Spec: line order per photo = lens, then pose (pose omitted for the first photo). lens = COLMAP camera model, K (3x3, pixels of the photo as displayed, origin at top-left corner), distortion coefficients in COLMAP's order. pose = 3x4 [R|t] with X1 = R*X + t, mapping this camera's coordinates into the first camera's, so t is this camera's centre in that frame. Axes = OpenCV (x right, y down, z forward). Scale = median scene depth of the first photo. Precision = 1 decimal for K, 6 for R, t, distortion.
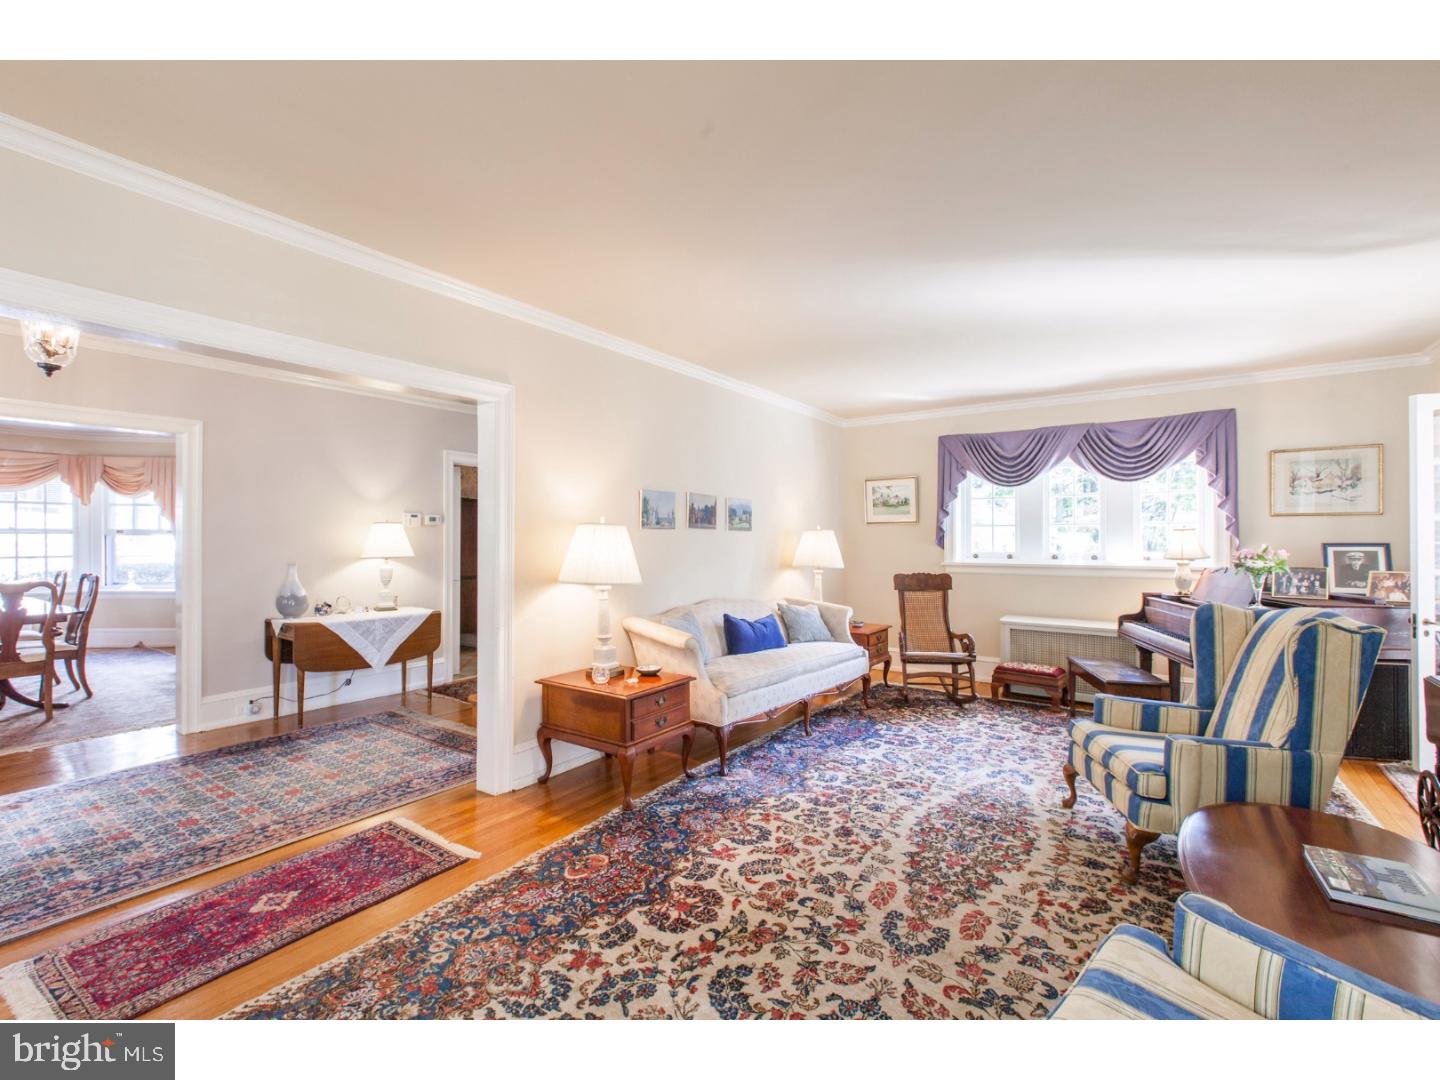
lens RADIAL K [[638.0, 0, 718.5], [0, 638.0, 537.5], [0, 0, 1]] dist [-0.002762, -0.000539]
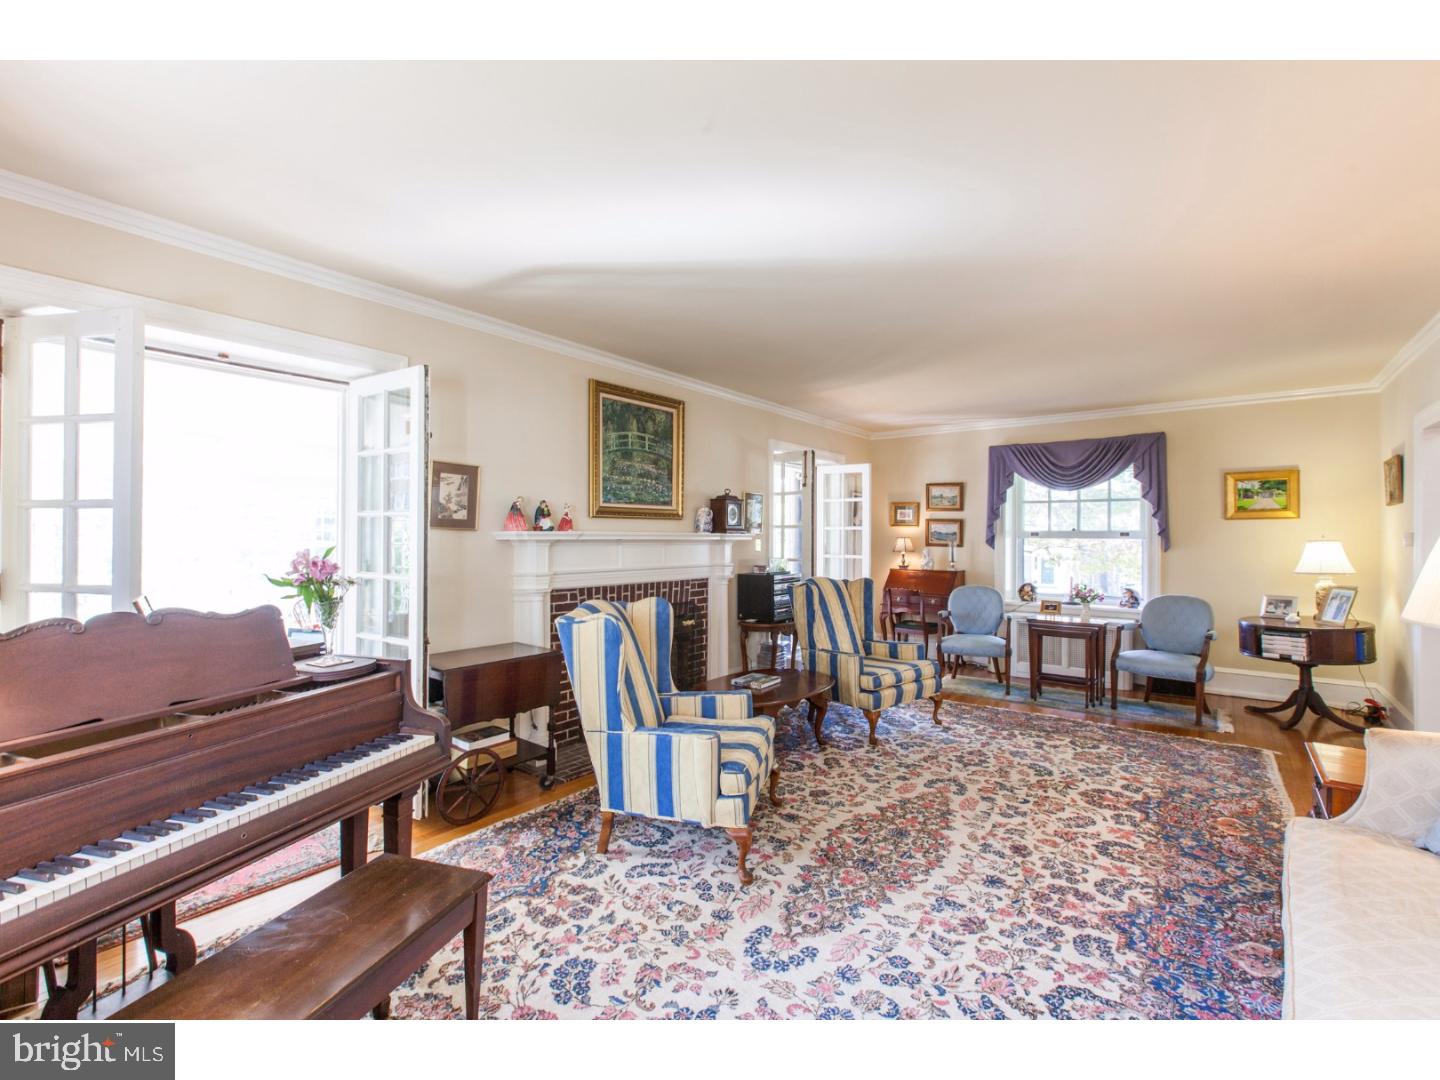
lens RADIAL K [[638.0, 0, 717.8], [0, 638.0, 530.9], [0, 0, 1]] dist [-0.002762, -0.000539]
pose [[-0.998876, -0.005783, 0.047041, 0.655281], [-0.006257, 0.999931, -0.009930, -0.004737], [-0.046981, -0.010213, -0.998844, 2.136386]]
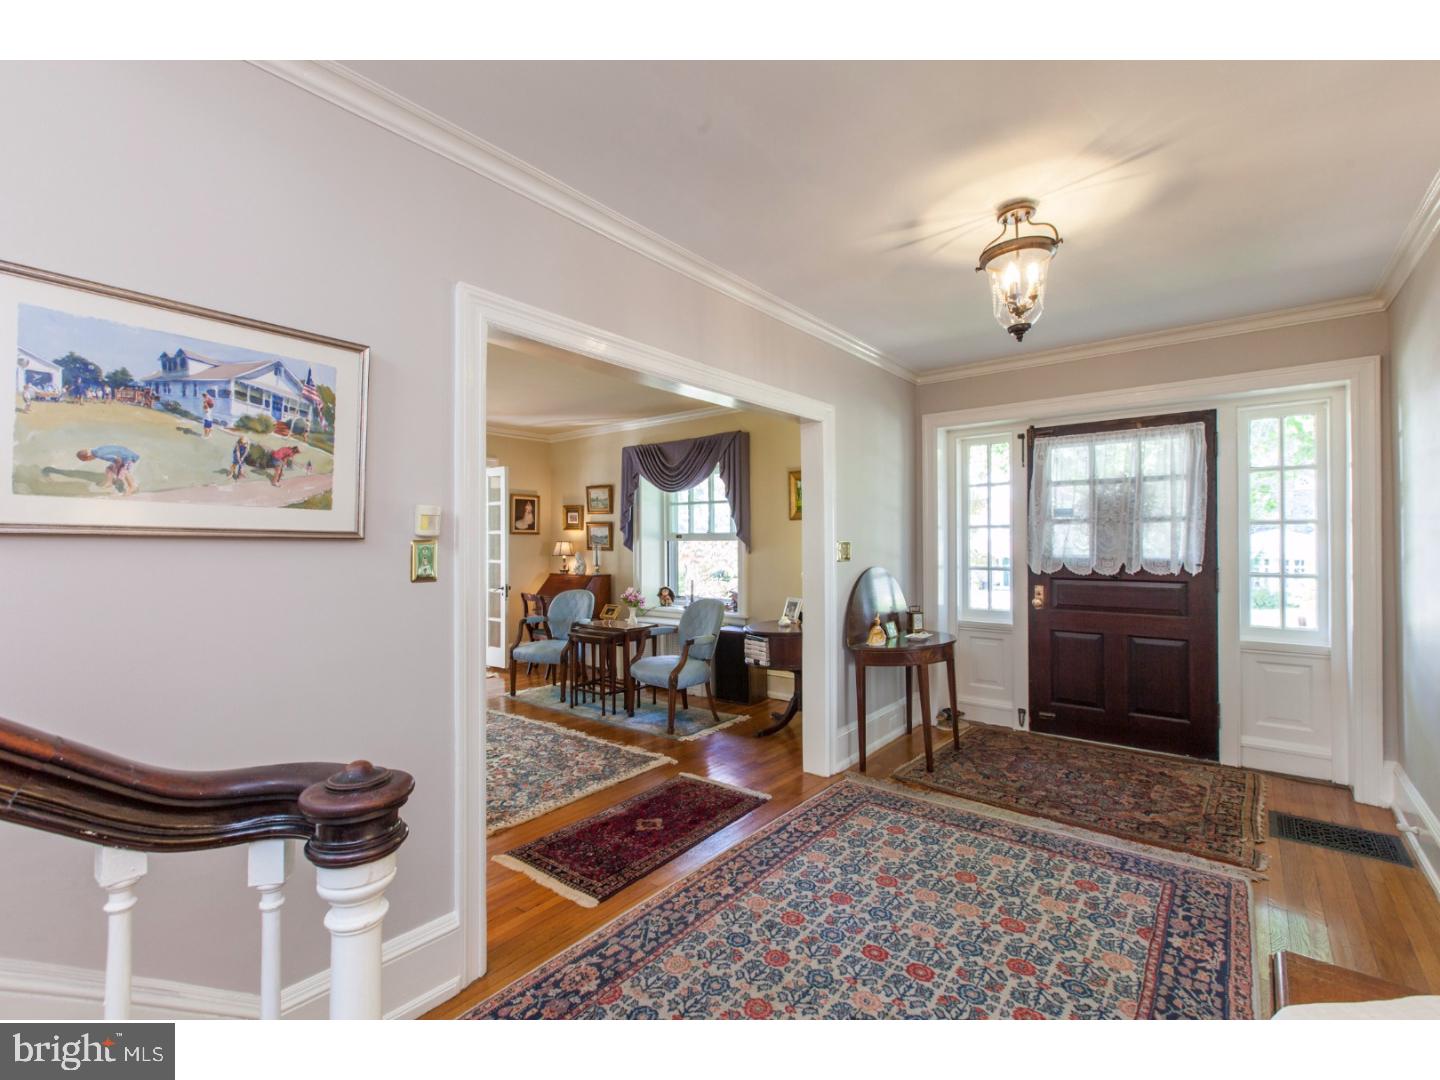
lens RADIAL K [[638.0, 0, 722.5], [0, 638.0, 542.9], [0, 0, 1]] dist [-0.002762, -0.000539]
pose [[-0.998664, 0.005010, 0.051431, -0.807176], [0.005304, 0.999970, 0.005576, -0.012781], [-0.051401, 0.005841, -0.998661, 2.020517]]
